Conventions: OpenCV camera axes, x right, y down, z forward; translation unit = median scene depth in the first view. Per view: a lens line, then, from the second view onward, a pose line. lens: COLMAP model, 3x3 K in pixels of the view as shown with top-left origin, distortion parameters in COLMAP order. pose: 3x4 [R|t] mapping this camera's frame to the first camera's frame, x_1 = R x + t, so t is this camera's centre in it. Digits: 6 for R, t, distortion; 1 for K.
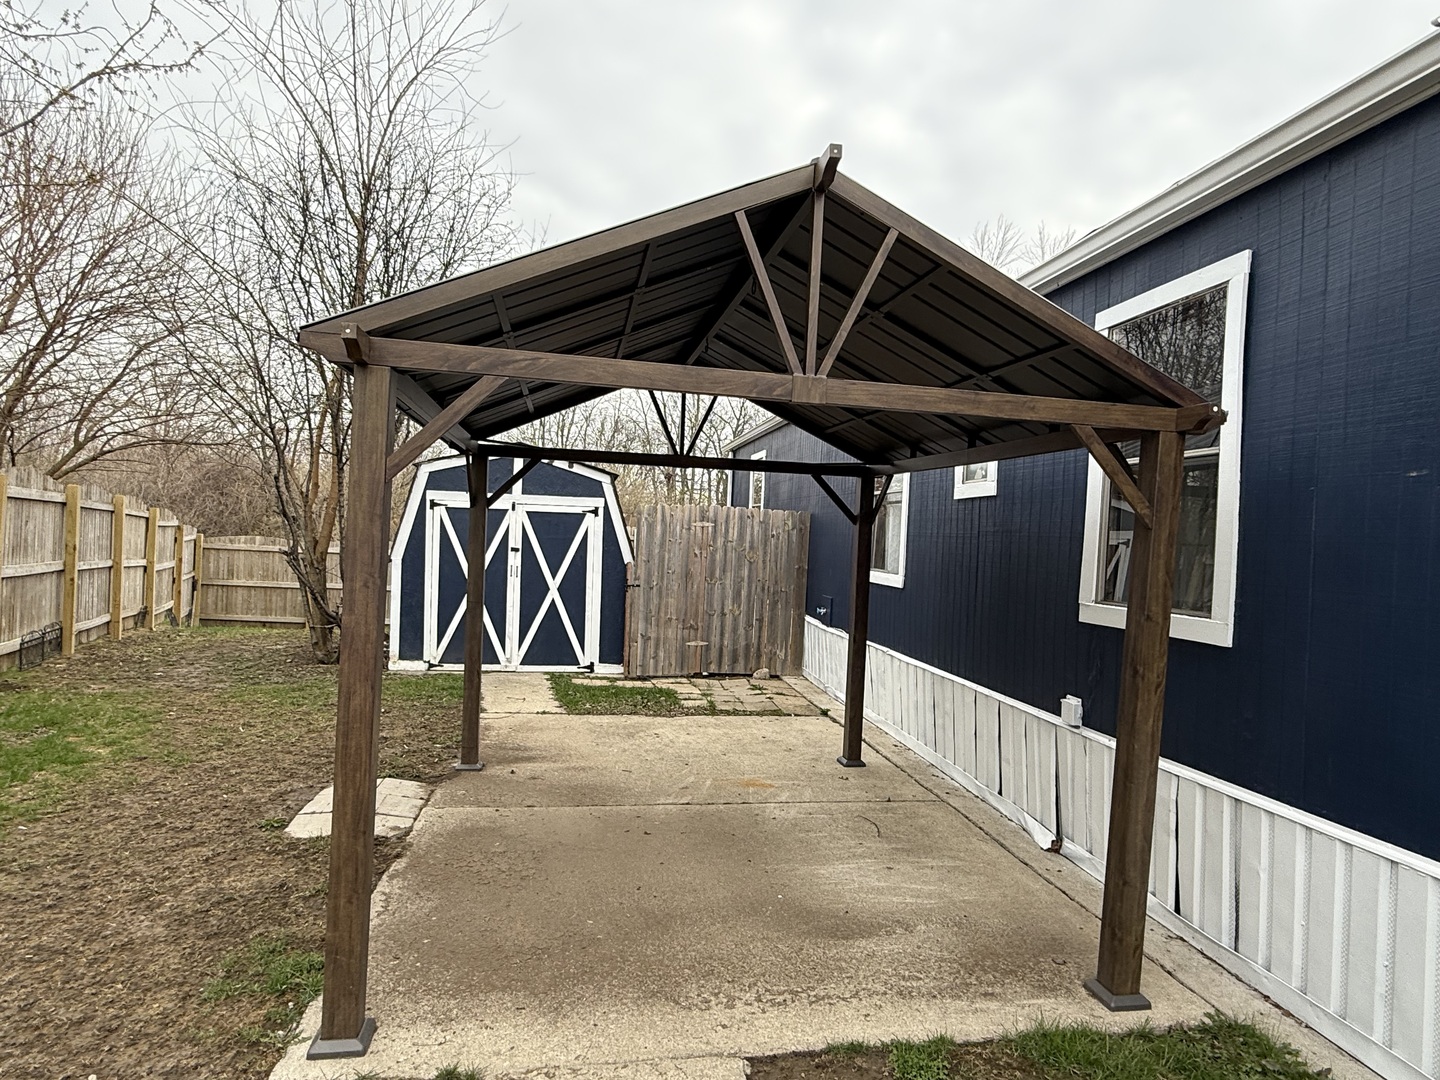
lens RADIAL K [[854.3, 0, 720.0], [0, 854.3, 540.0], [0, 0, 1]] dist [-0.001916, -0.000487]
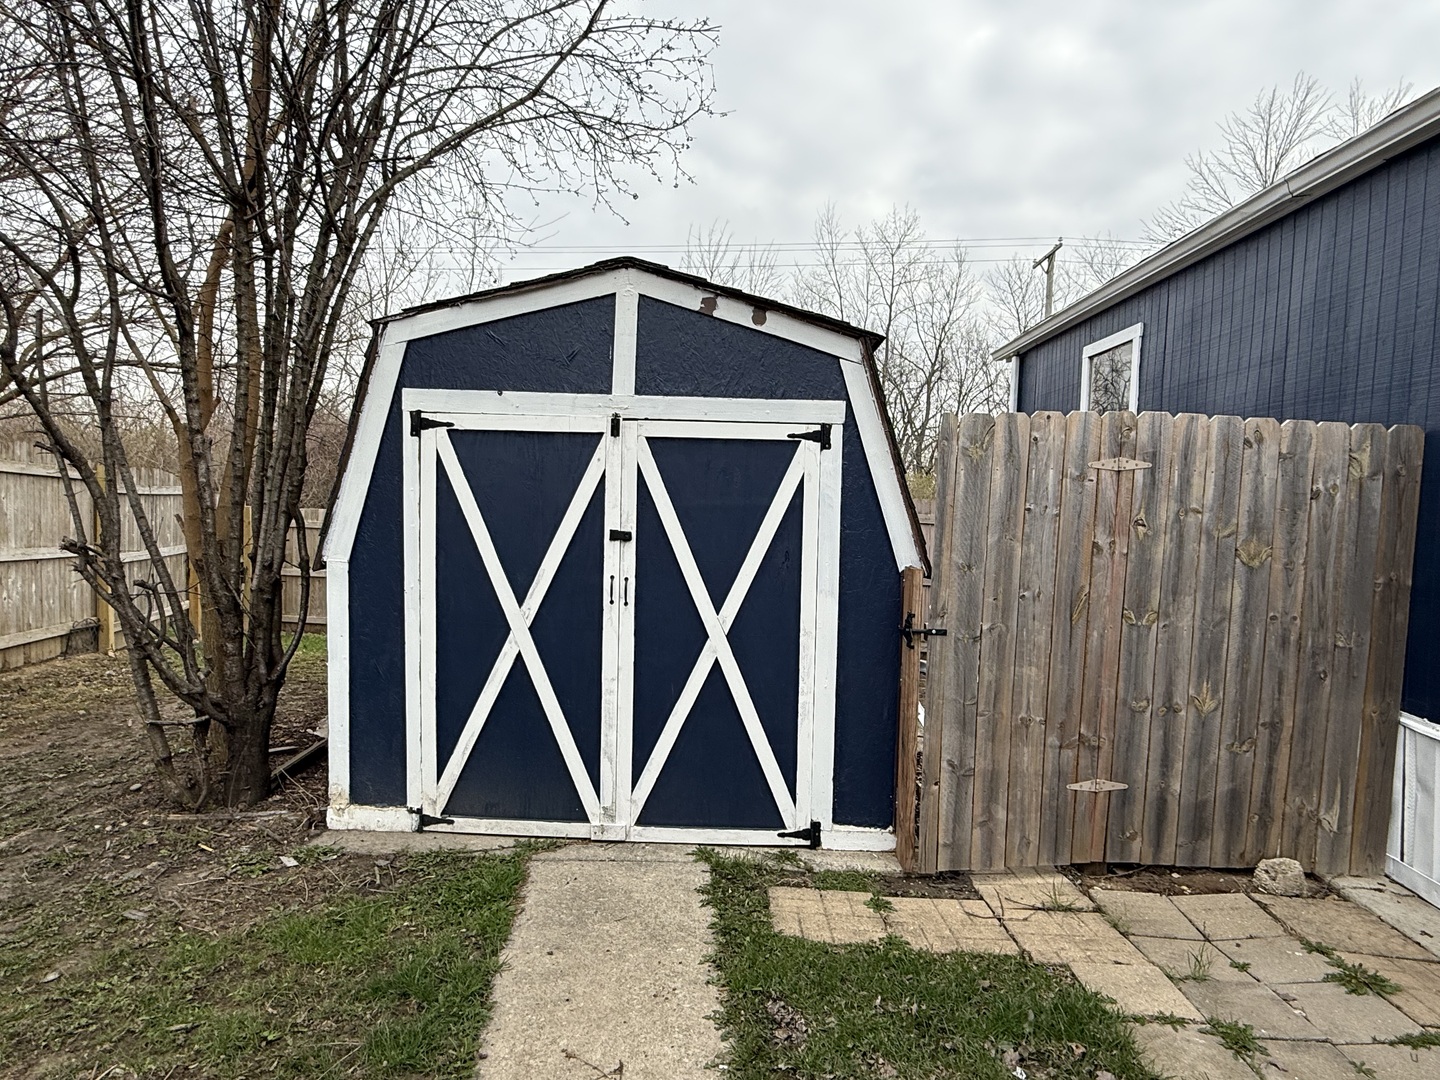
lens RADIAL K [[854.3, 0, 720.0], [0, 854.3, 540.0], [0, 0, 1]] dist [-0.001916, -0.000487]
pose [[0.981654, -0.000563, -0.190668, -0.118036], [0.007652, 0.999306, 0.036449, -0.000823], [0.190515, -0.037239, 0.980978, 0.612371]]
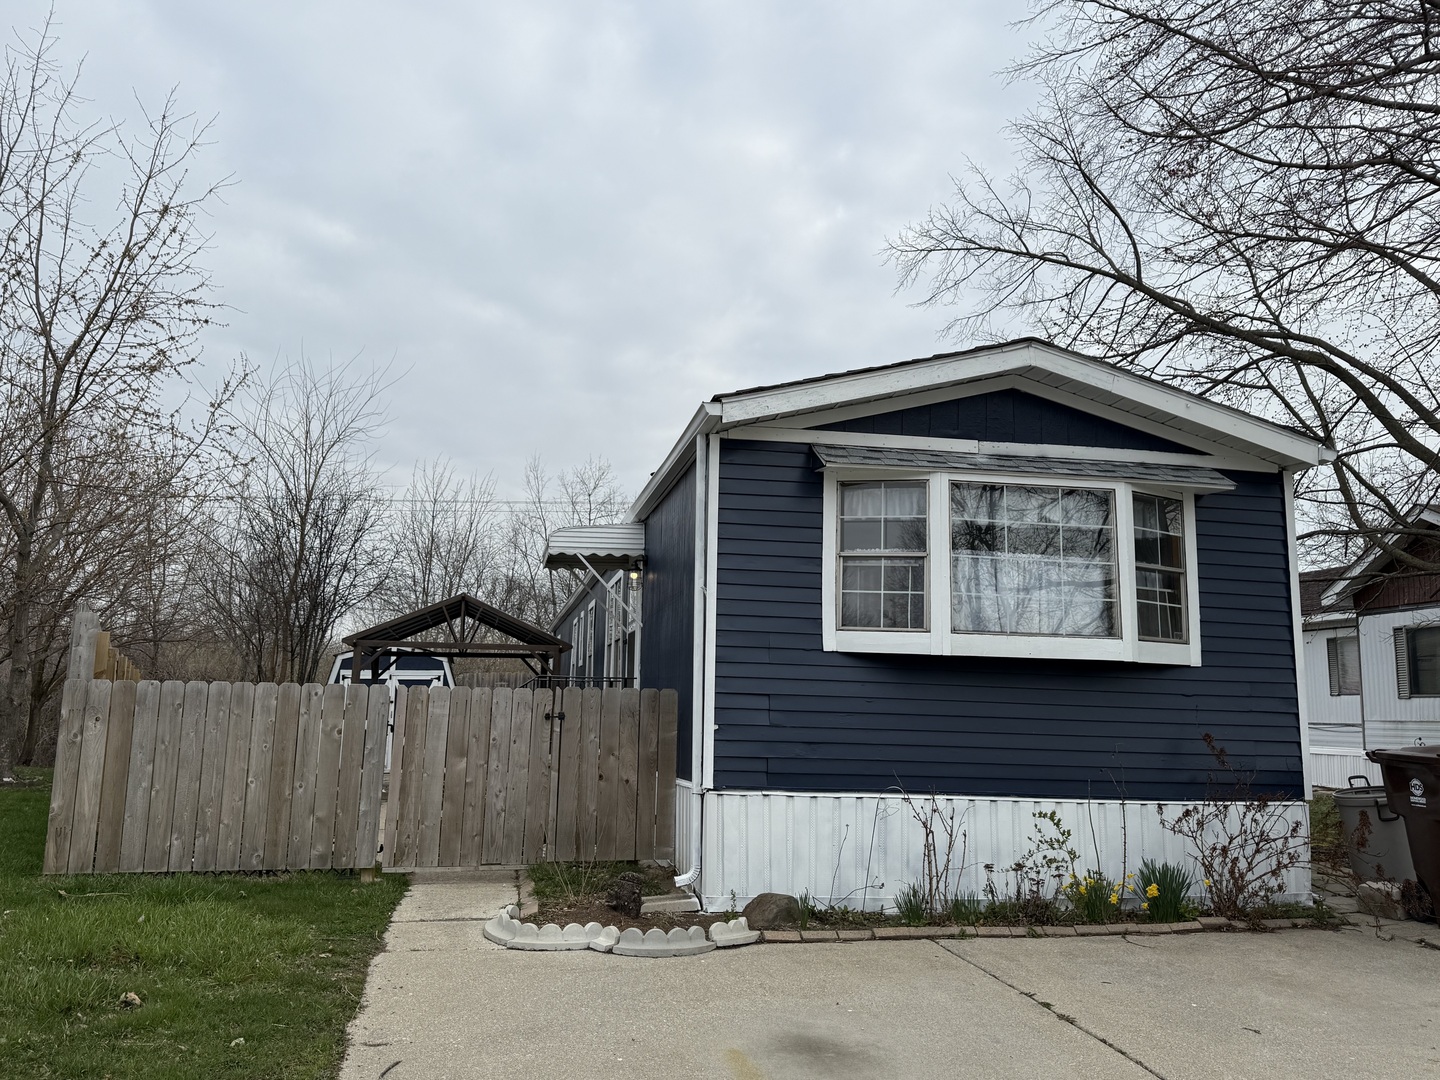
lens RADIAL K [[1121.5, 0, 717.4], [0, 1121.5, 530.2], [0, 0, 1]] dist [0.144181, -0.246569]
pose [[0.999032, -0.020883, 0.038719, 0.348196], [0.026846, 0.986665, -0.160533, 0.056719], [-0.034850, 0.161417, 0.986271, -1.390290]]
